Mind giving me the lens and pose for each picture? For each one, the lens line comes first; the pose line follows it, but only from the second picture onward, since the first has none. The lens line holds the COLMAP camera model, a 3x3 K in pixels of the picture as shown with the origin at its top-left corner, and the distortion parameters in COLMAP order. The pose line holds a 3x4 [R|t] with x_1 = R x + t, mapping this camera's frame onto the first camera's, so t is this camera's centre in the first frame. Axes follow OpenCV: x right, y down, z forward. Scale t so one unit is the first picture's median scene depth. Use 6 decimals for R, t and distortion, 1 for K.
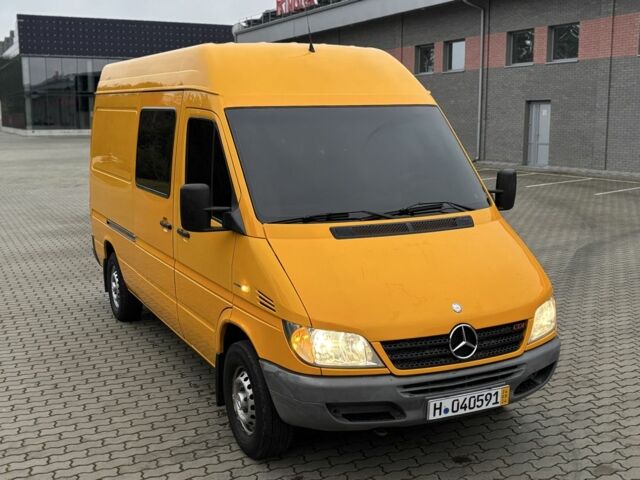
lens RADIAL K [[800.6, 0, 320.0], [0, 800.6, 240.0], [0, 0, 1]] dist [0.174057, -0.541248]
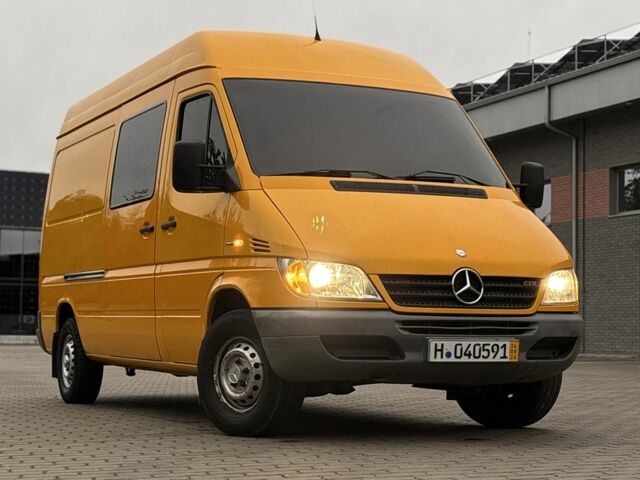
lens RADIAL K [[1286.6, 0, 320.0], [0, 1286.6, 240.0], [0, 0, 1]] dist [0.152416, 0.328797]
pose [[0.999629, 0.018433, -0.020073, 0.033123], [-0.022548, 0.973097, -0.229289, 0.414735], [0.015307, 0.229657, 0.973151, -0.479306]]
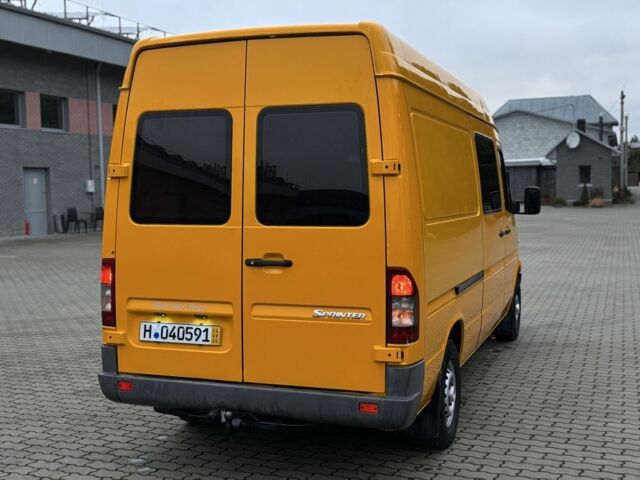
lens RADIAL K [[800.6, 0, 320.0], [0, 800.6, 240.0], [0, 0, 1]] dist [0.174057, -0.541248]
pose [[0.687420, -0.042606, -0.725010, 1.057475], [-0.195282, 0.950669, -0.241024, 0.297063], [0.699513, 0.307266, 0.645189, 0.403856]]
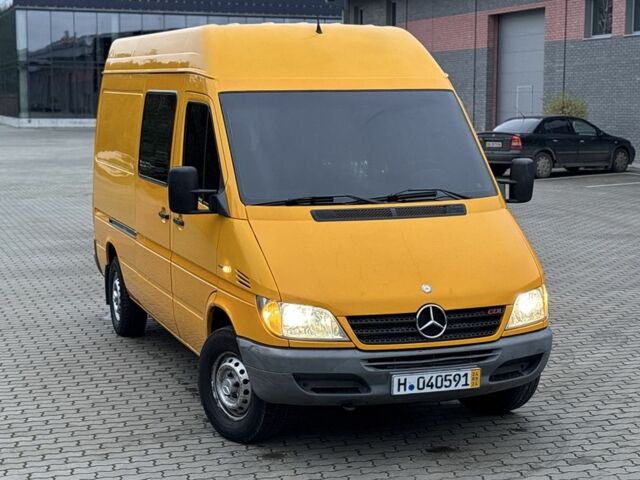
lens RADIAL K [[1286.6, 0, 320.0], [0, 1286.6, 240.0], [0, 0, 1]] dist [0.152416, 0.328797]
pose [[0.993017, 0.018391, -0.116527, 0.220763], [-0.023508, 0.998812, -0.042684, 0.093766], [0.115604, 0.045126, 0.992270, -0.627508]]
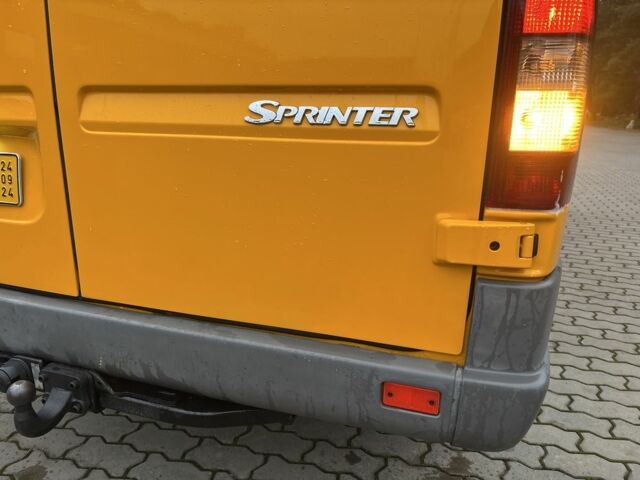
lens RADIAL K [[493.8, 0, 320.0], [0, 493.8, 240.0], [0, 0, 1]] dist [0.023685, -0.011408]
pose [[0.705297, 0.106061, -0.700933, 0.510106], [-0.210770, 0.975406, -0.064490, 0.205525], [0.676854, 0.193220, 0.710306, 0.938109]]
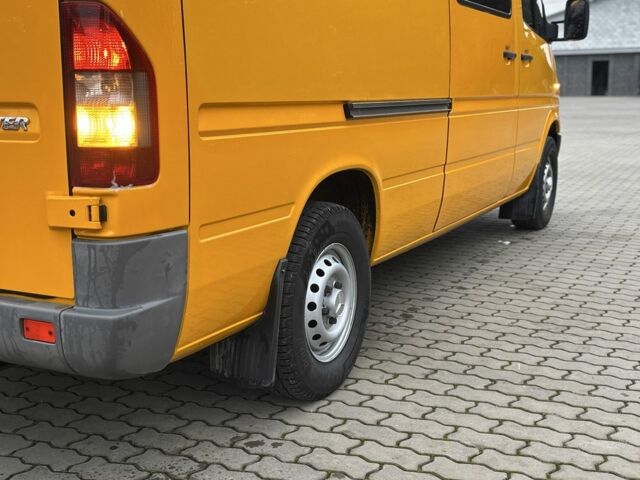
lens RADIAL K [[800.6, 0, 320.0], [0, 800.6, 240.0], [0, 0, 1]] dist [0.174057, -0.541248]
pose [[0.599492, 0.066124, -0.797645, 0.825548], [-0.236710, 0.966648, -0.097772, 0.206794], [0.764577, 0.247424, 0.595150, 0.960176]]
